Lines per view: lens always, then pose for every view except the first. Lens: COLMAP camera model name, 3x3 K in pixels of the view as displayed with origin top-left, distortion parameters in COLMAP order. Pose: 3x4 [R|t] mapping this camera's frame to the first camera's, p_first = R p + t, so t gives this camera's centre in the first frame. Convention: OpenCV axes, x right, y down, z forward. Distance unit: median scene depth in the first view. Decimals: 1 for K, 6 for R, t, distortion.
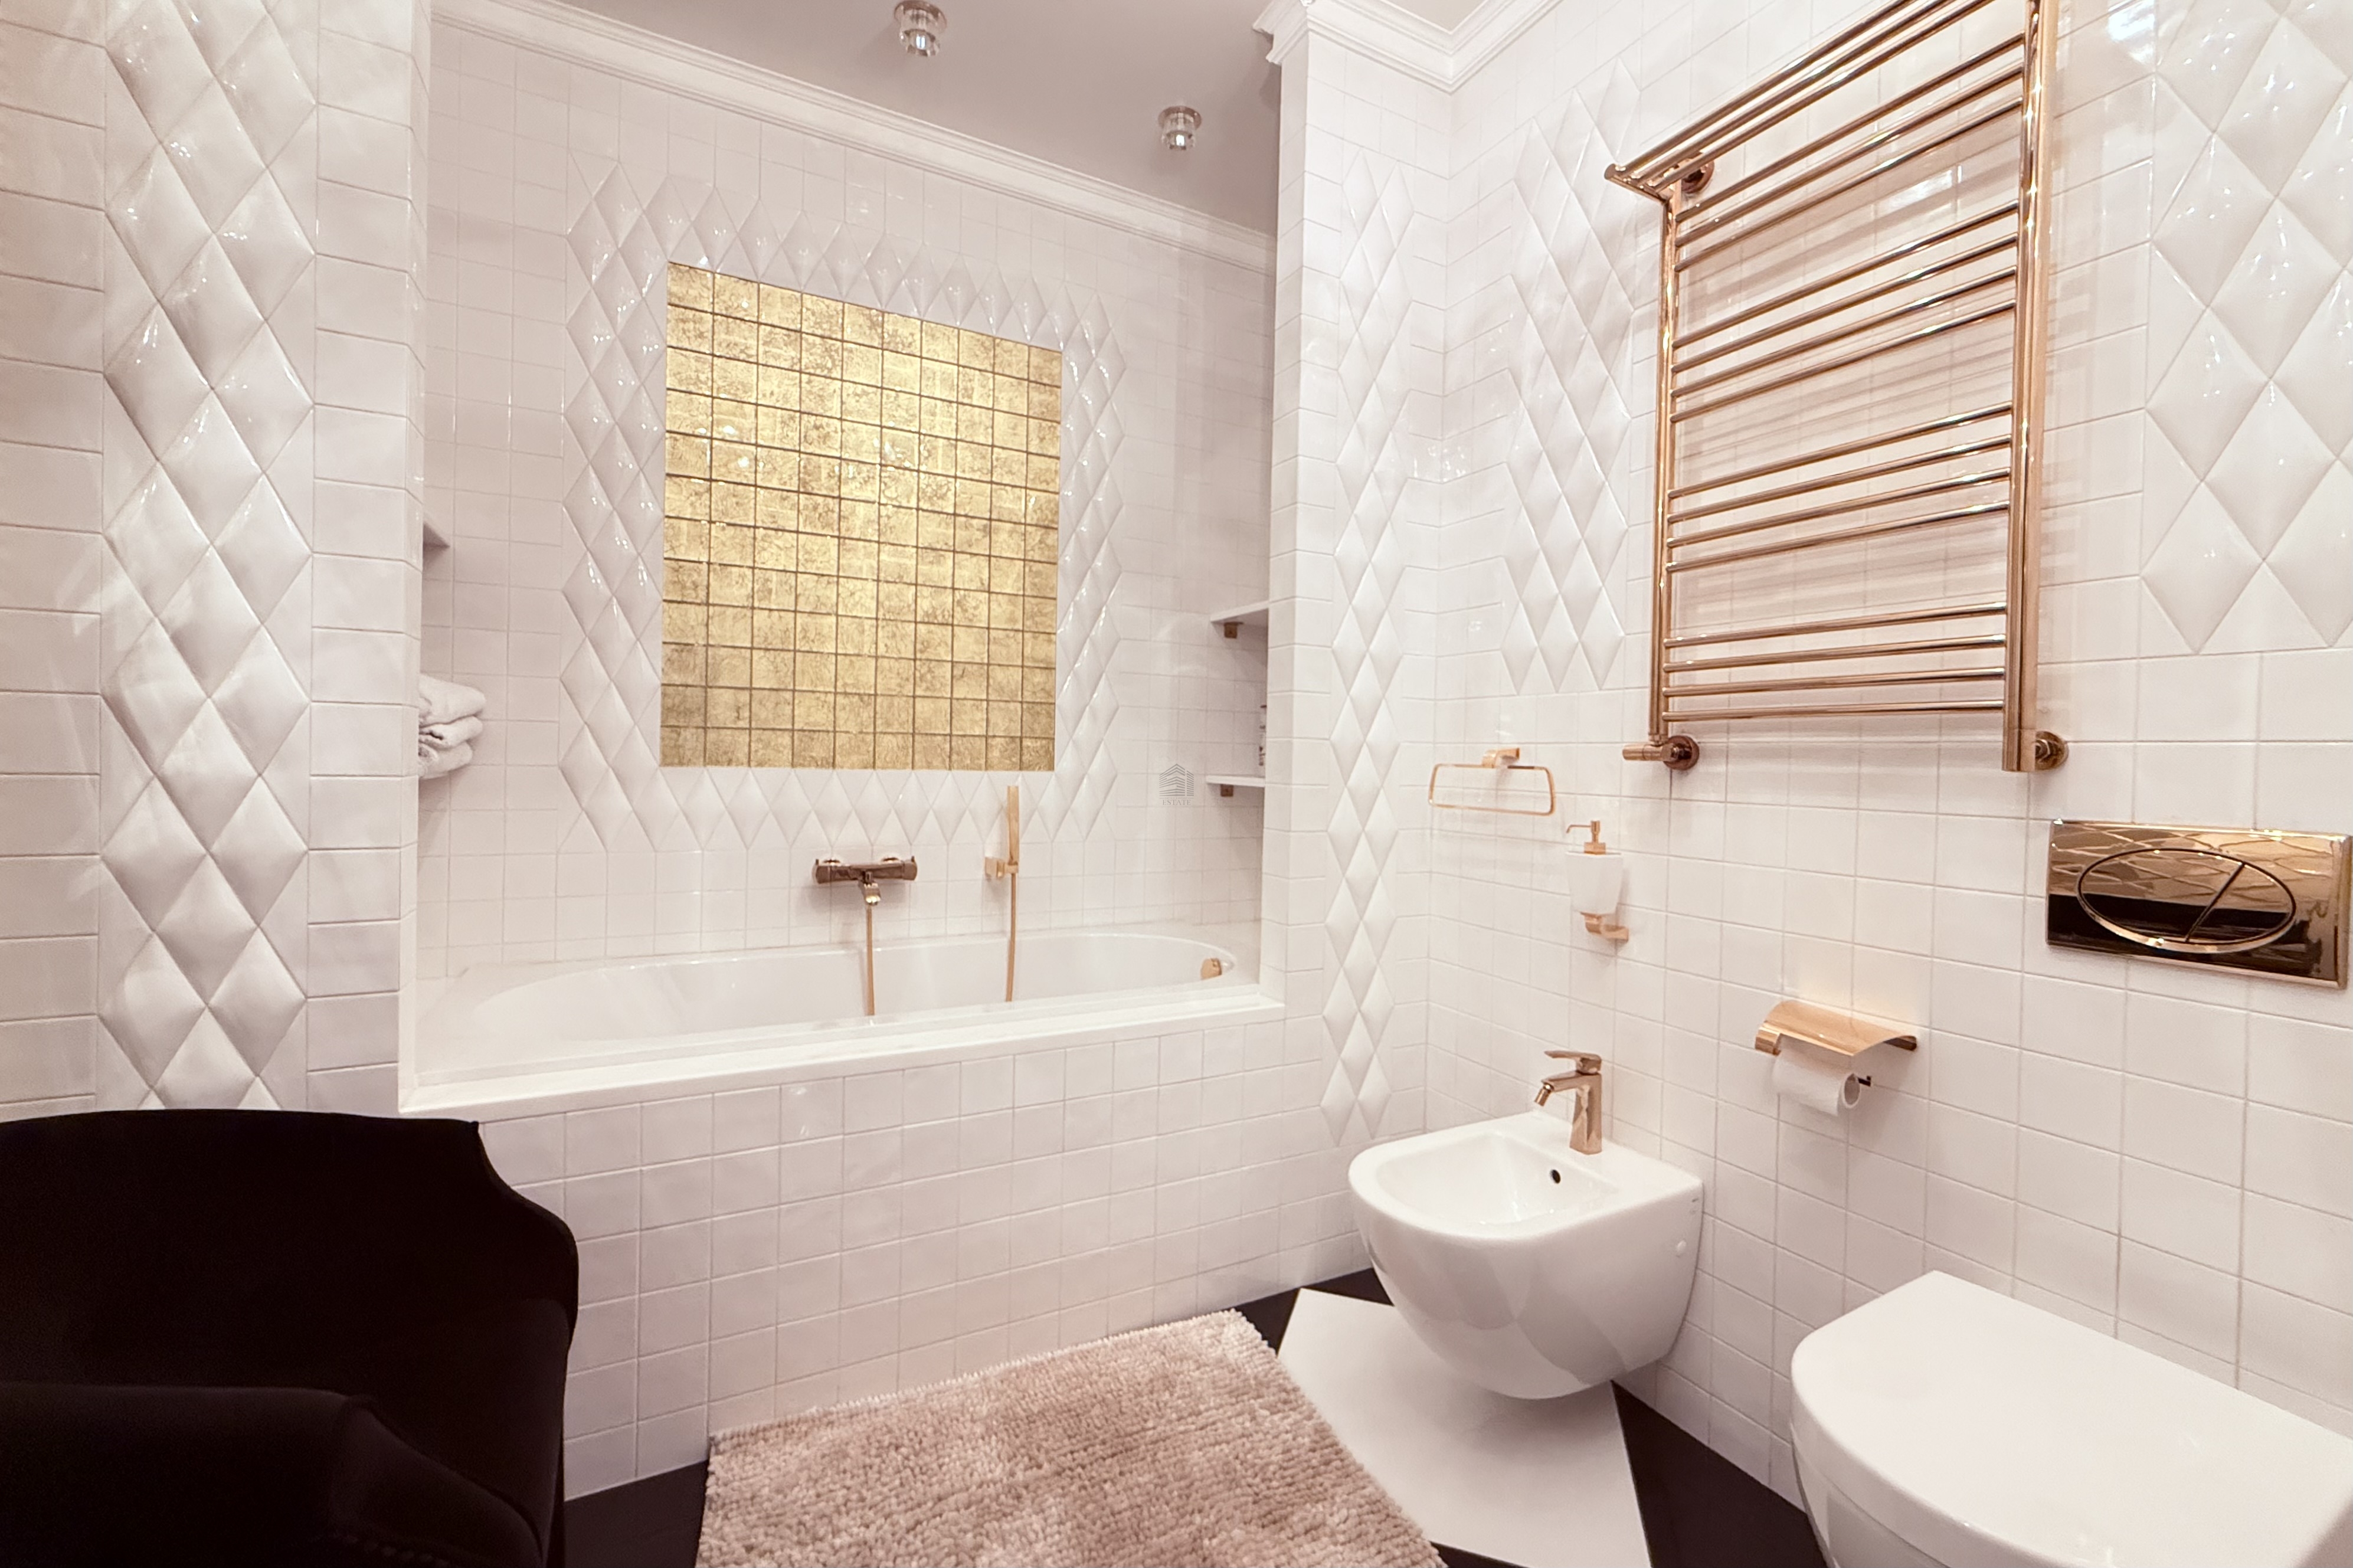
lens RADIAL K [[953.4, 0, 1168.2], [0, 953.4, 768.0], [0, 0, 1]] dist [-0.002136, 0.000347]
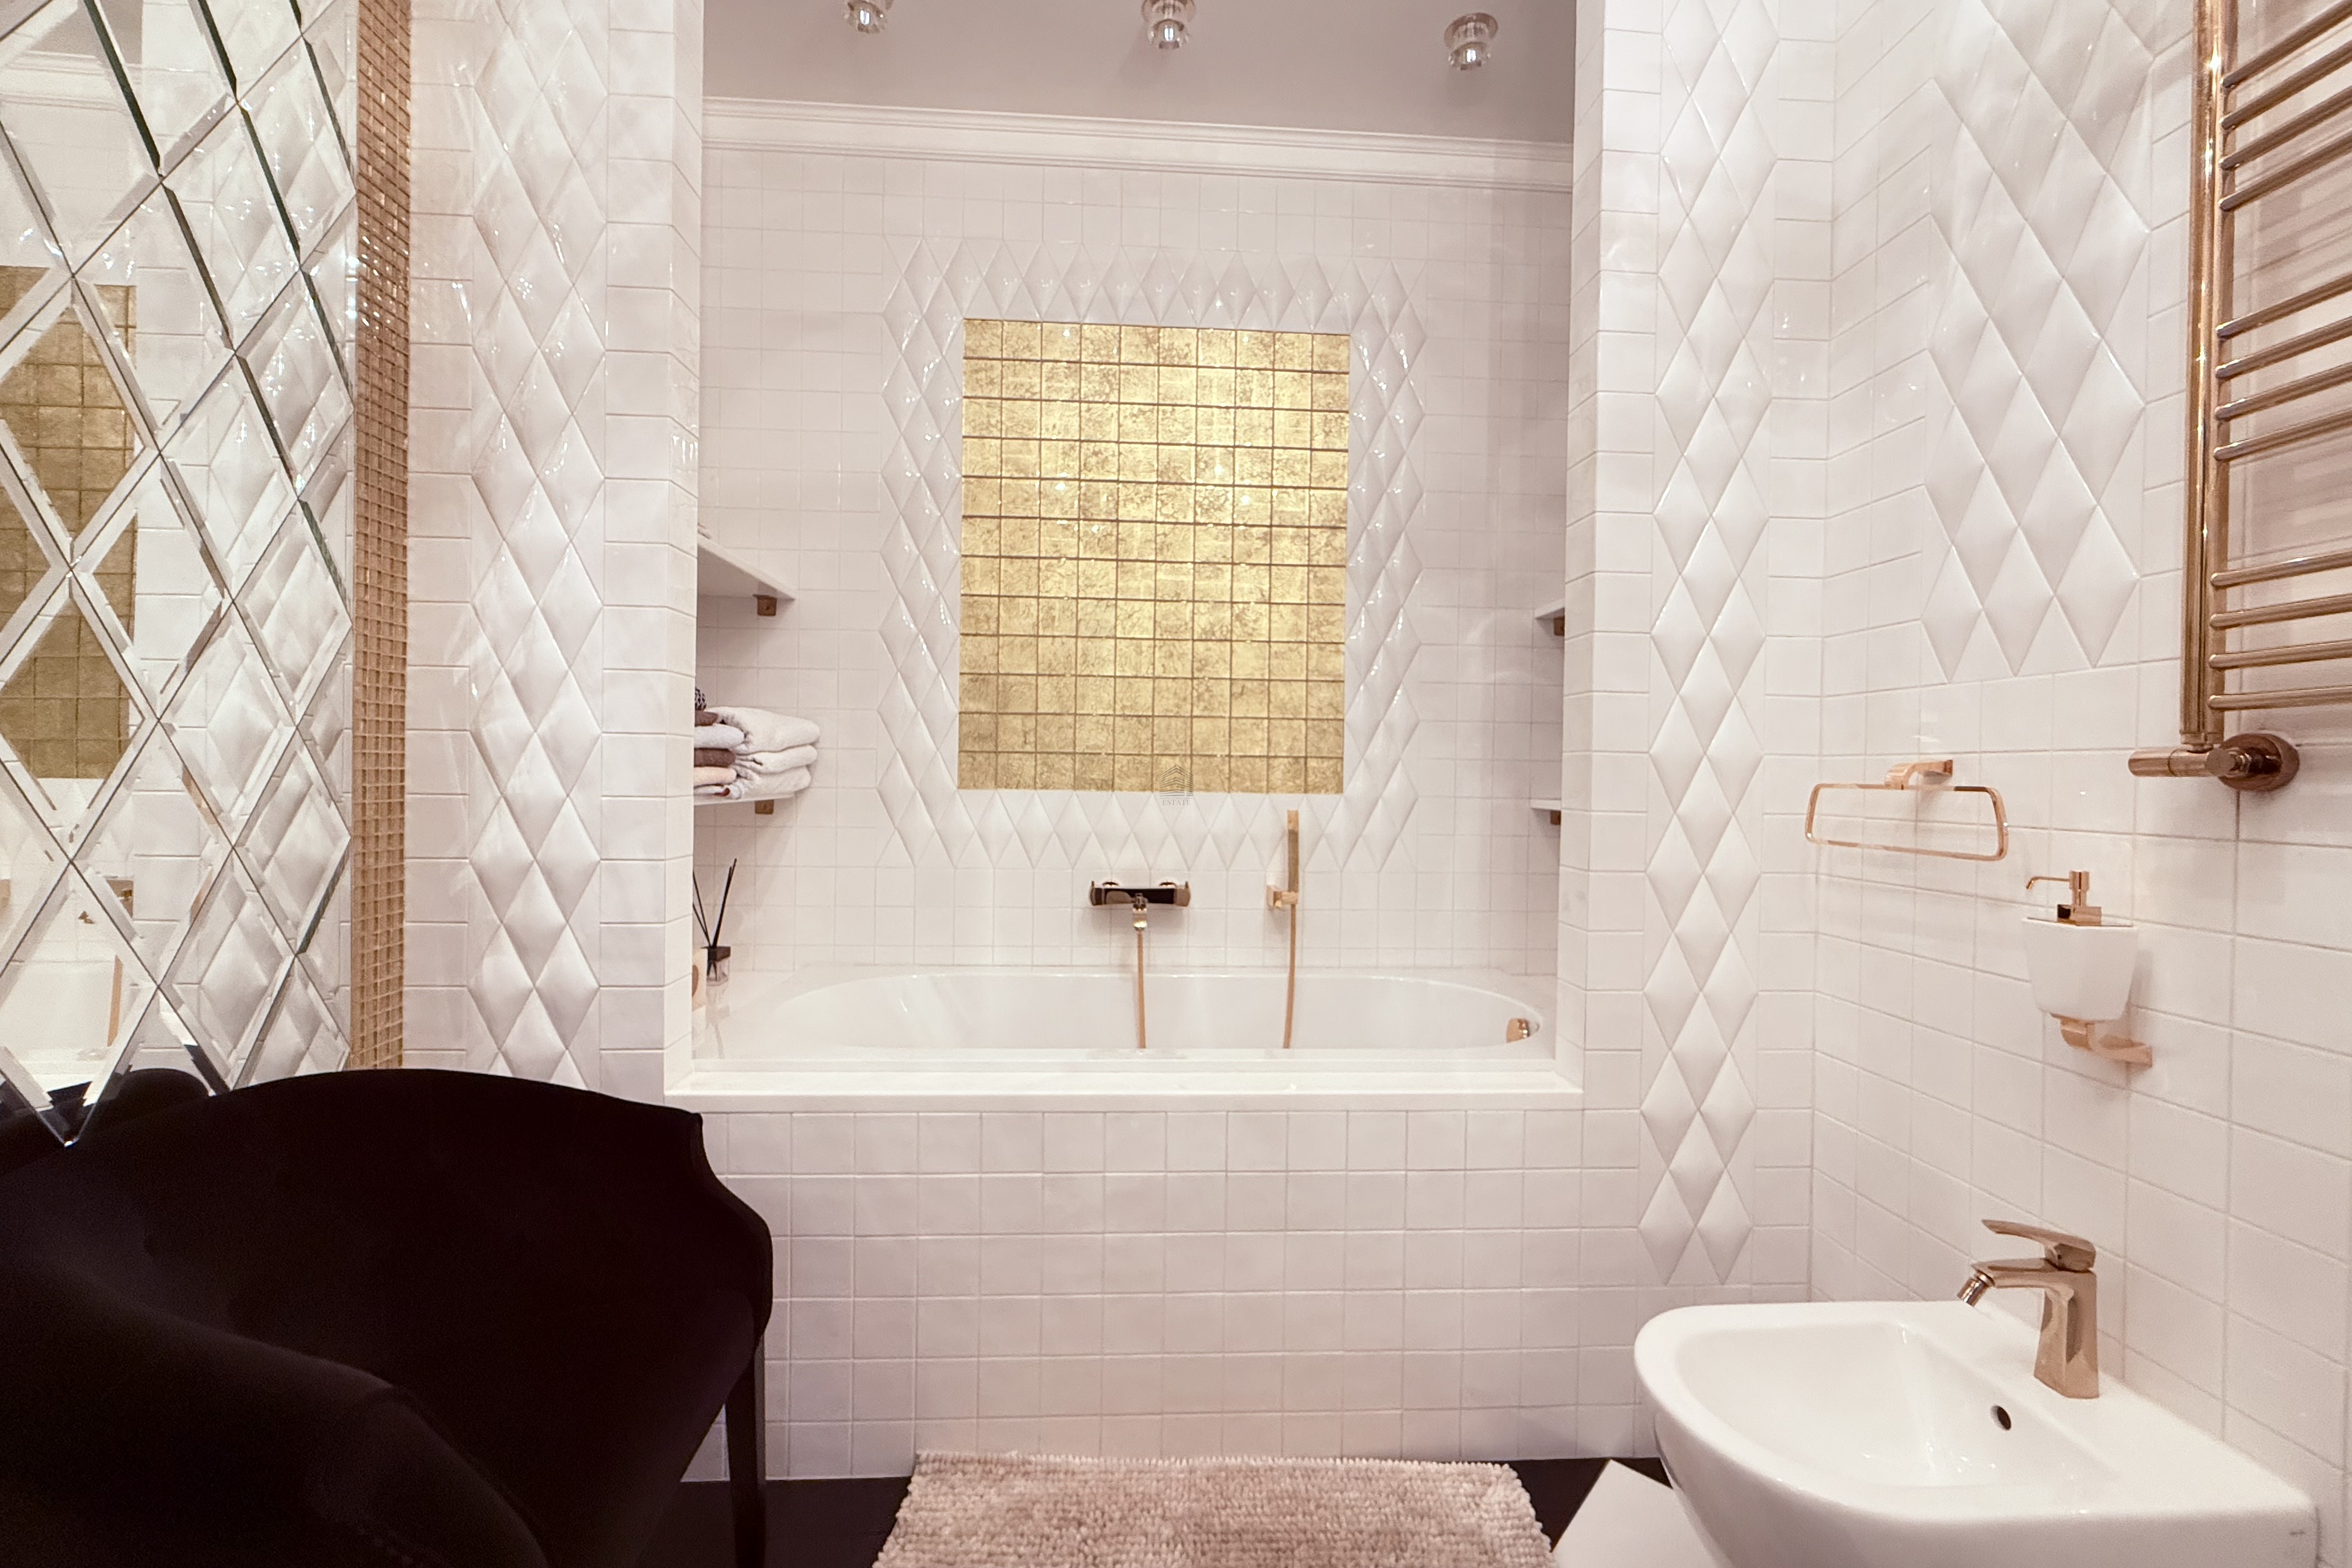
lens RADIAL K [[937.3, 0, 1170.5], [0, 937.3, 782.3], [0, 0, 1]] dist [-0.000517, -0.000106]
pose [[0.910101, -0.004537, -0.414362, 0.129680], [0.000411, 0.999949, -0.010045, 0.001561], [0.414386, 0.008972, 0.910057, 0.148751]]
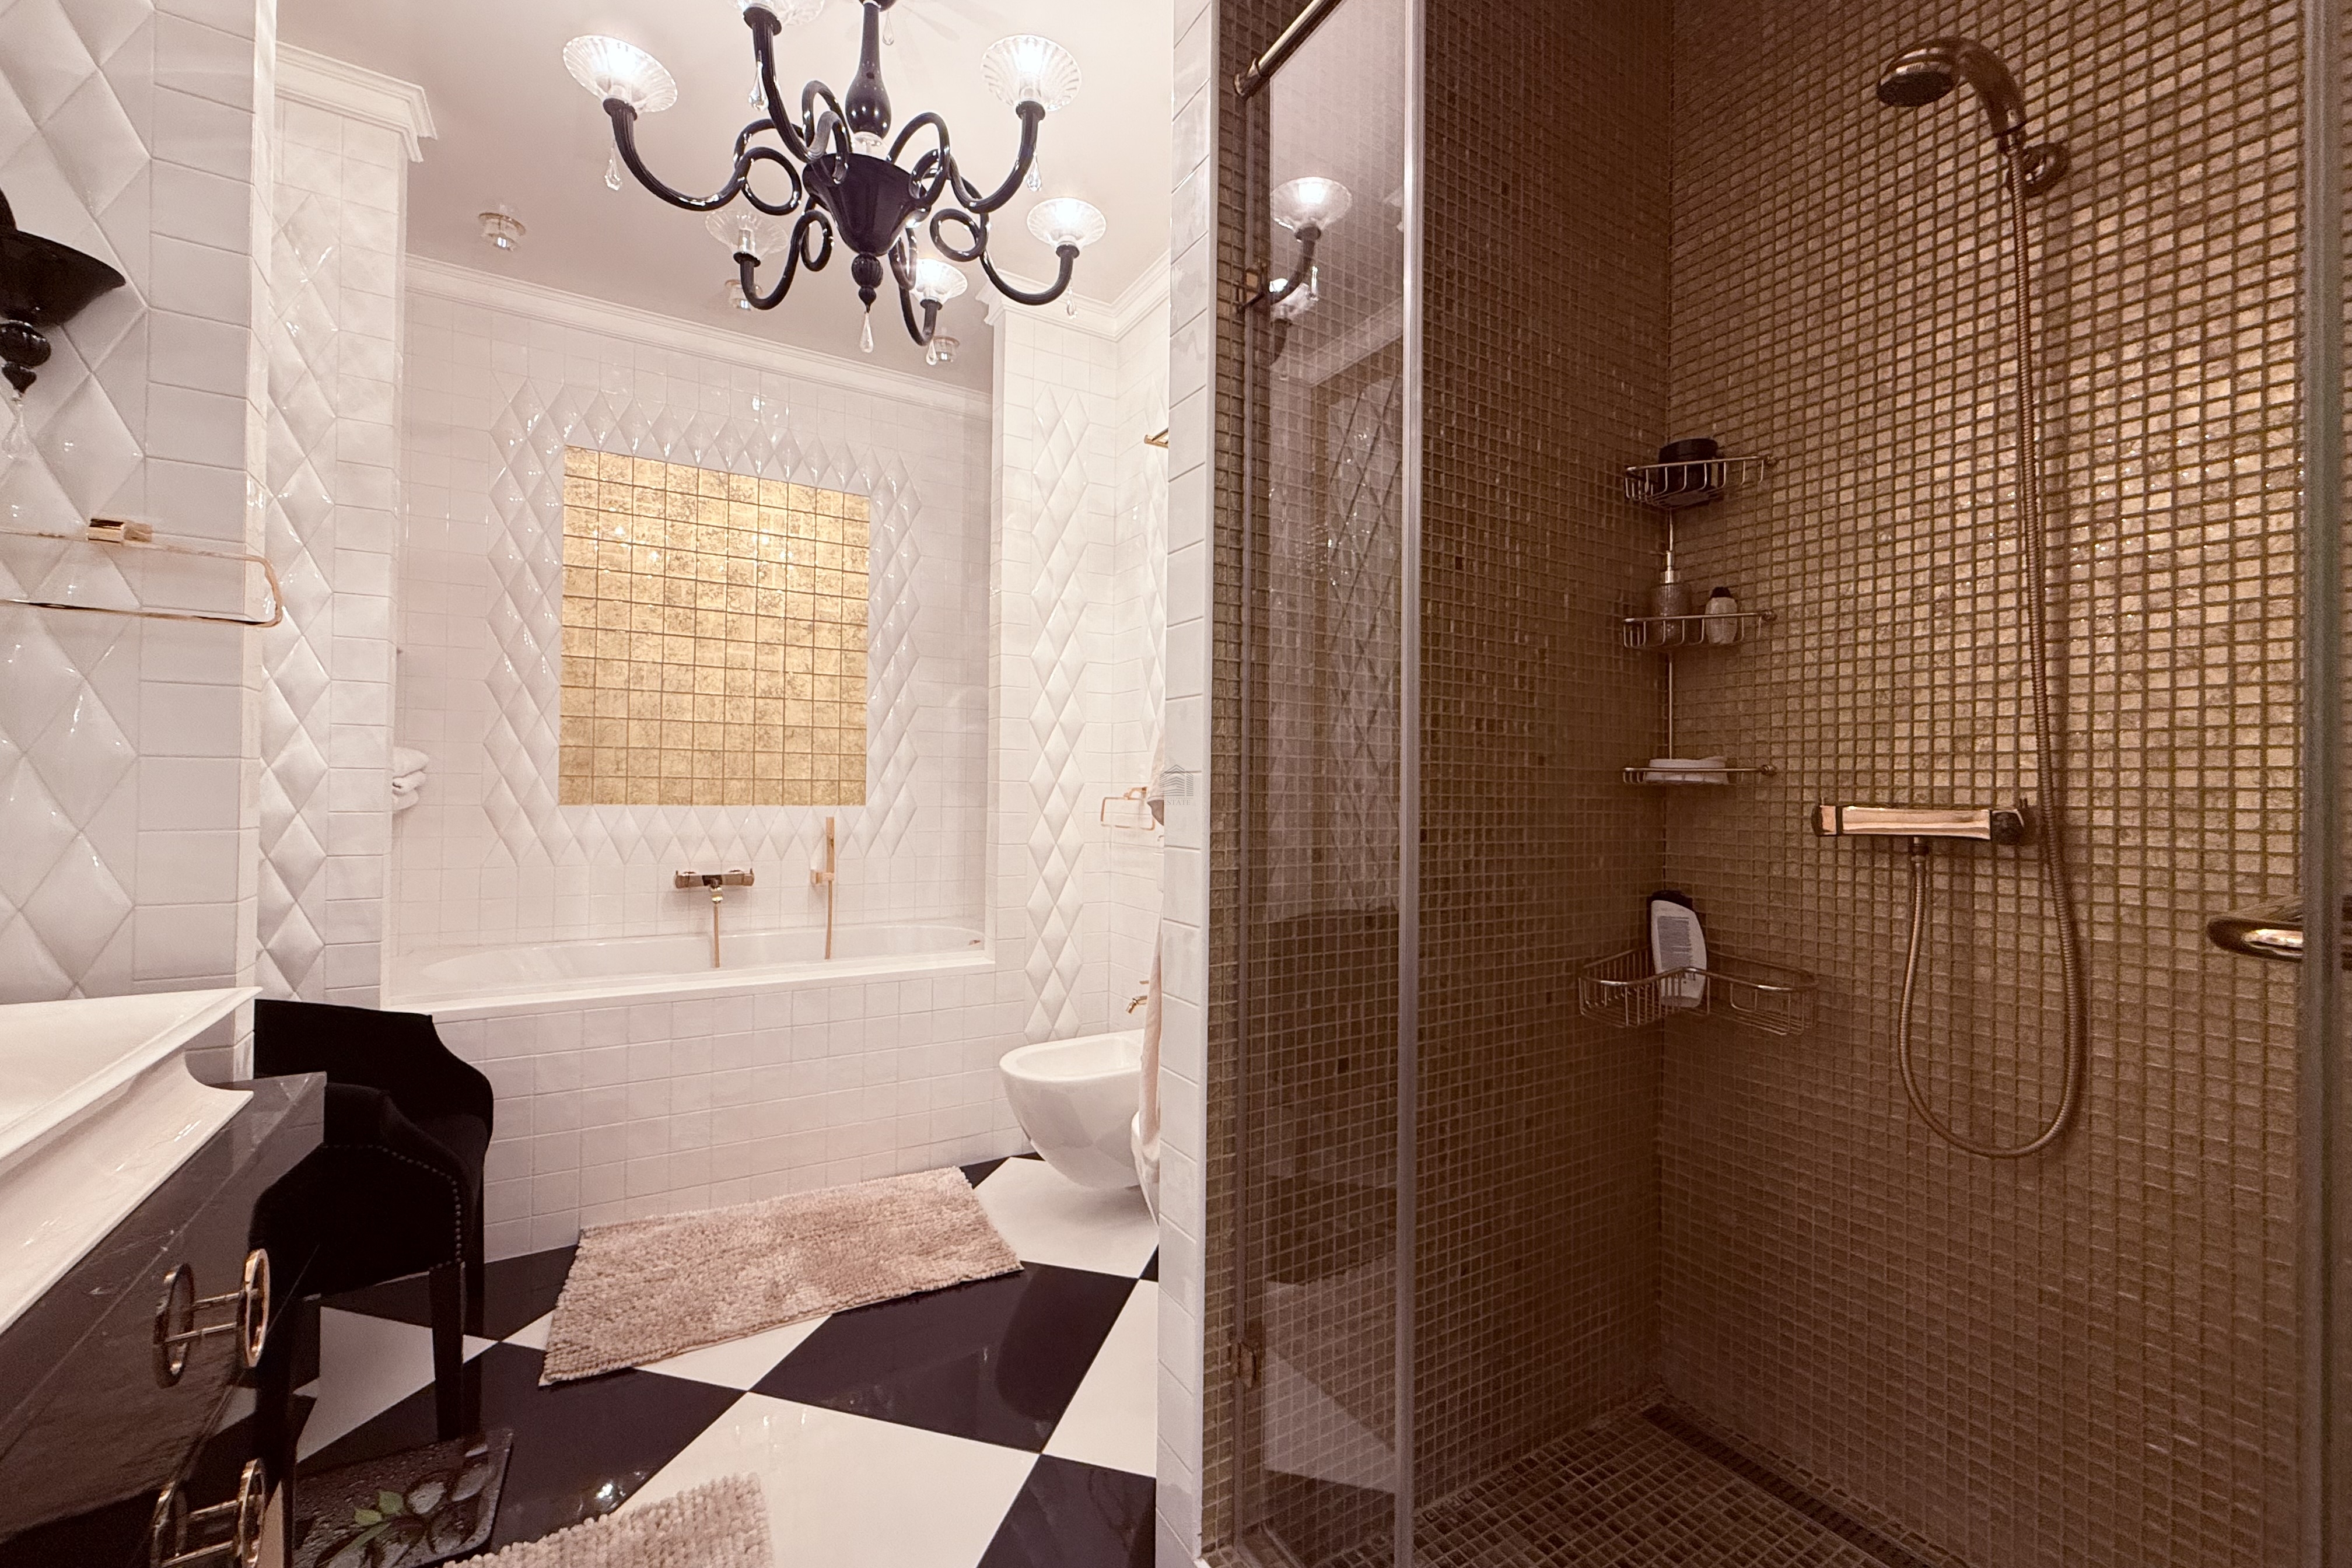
lens RADIAL K [[954.3, 0, 1180.3], [0, 954.3, 782.7], [0, 0, 1]] dist [-0.002380, 0.000613]
pose [[0.997931, -0.008750, 0.063690, 0.305170], [0.010012, 0.999760, -0.019509, 0.002557], [-0.063504, 0.020106, 0.997779, -0.479370]]
